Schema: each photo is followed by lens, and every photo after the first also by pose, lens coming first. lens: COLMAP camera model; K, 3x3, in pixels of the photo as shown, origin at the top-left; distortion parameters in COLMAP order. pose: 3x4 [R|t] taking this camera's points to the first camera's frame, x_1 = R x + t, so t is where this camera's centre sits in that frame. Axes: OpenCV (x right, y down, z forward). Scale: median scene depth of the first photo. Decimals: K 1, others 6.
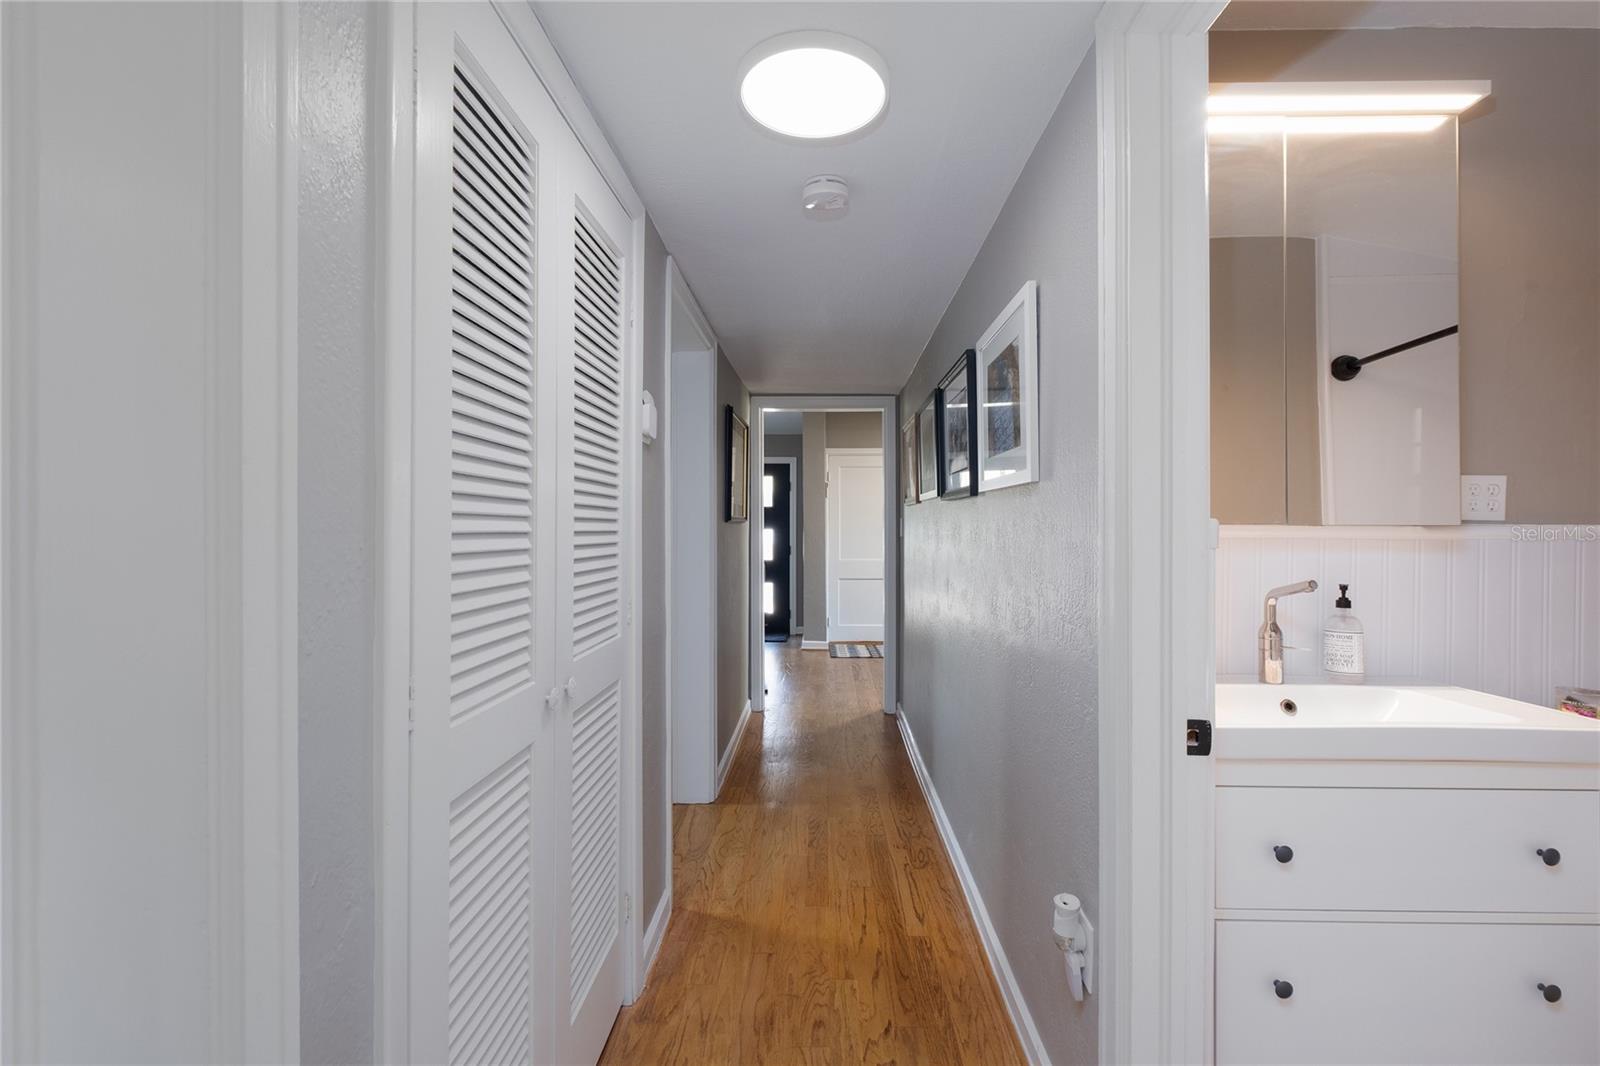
lens RADIAL K [[701.4, 0, 803.9], [0, 701.4, 516.0], [0, 0, 1]] dist [-0.011811, 0.000229]
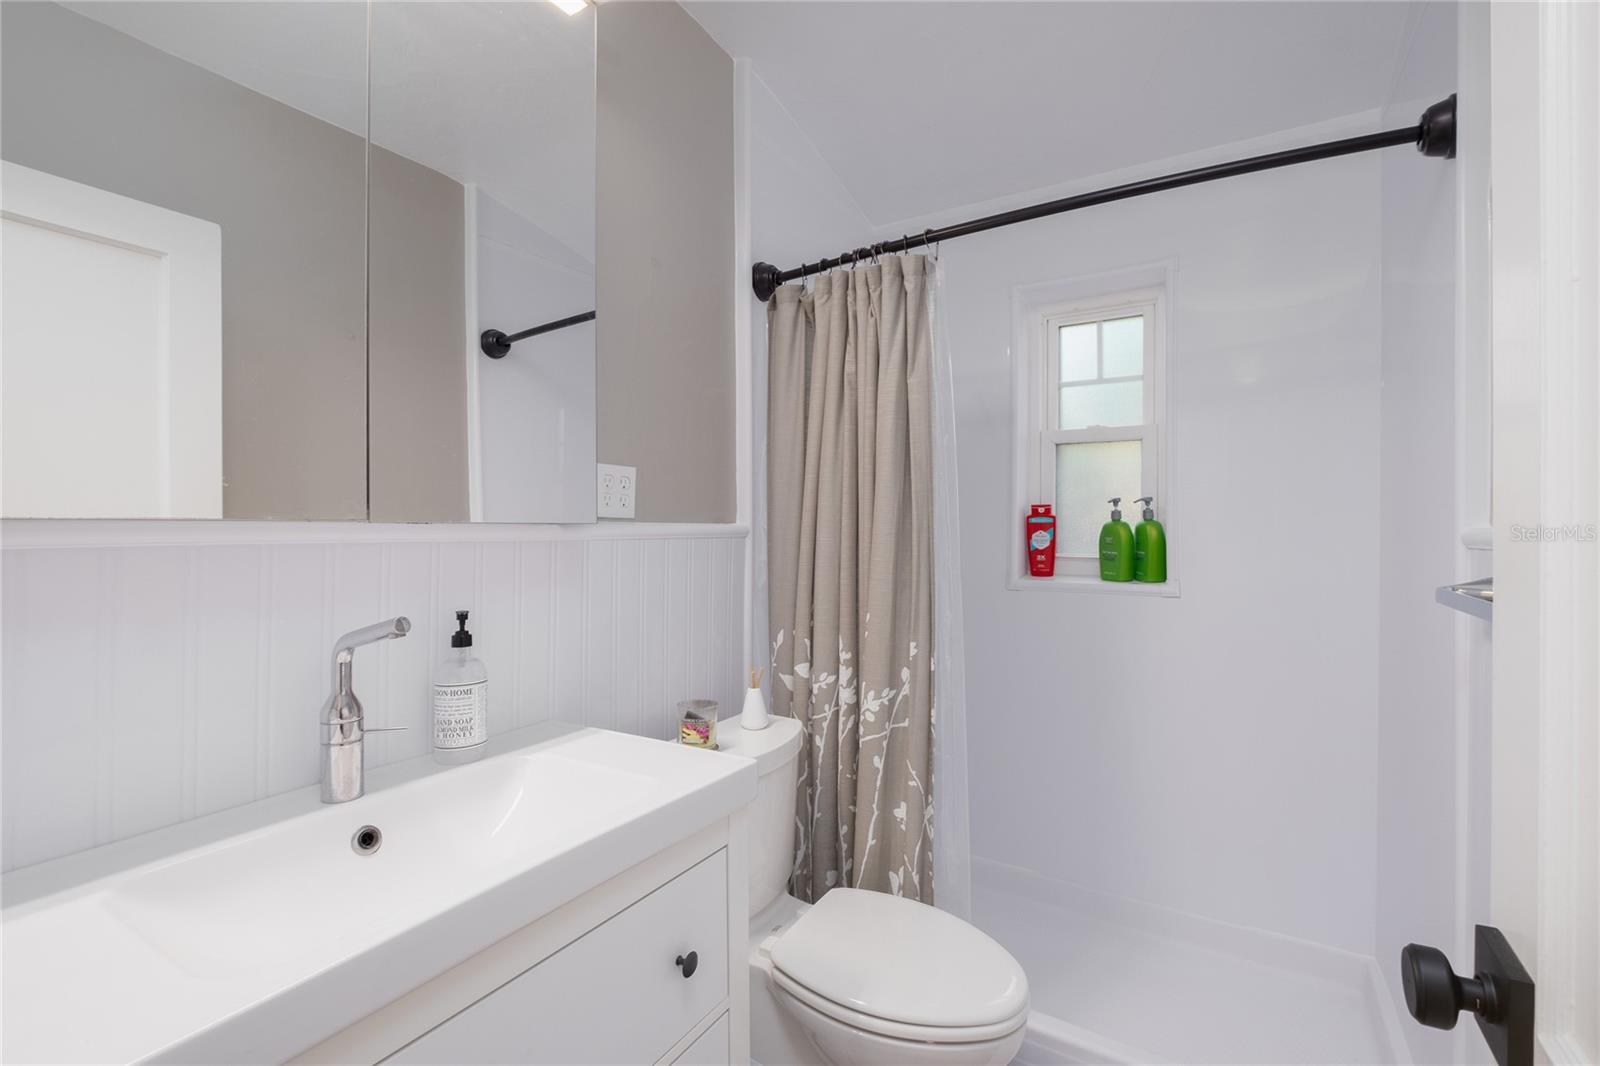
lens RADIAL K [[701.4, 0, 802.8], [0, 701.4, 523.5], [0, 0, 1]] dist [-0.011811, 0.000229]
pose [[0.496415, -0.000567, 0.868085, 0.356194], [-0.011718, 0.999904, 0.007354, 0.004995], [-0.868006, -0.013823, 0.496360, 0.385878]]
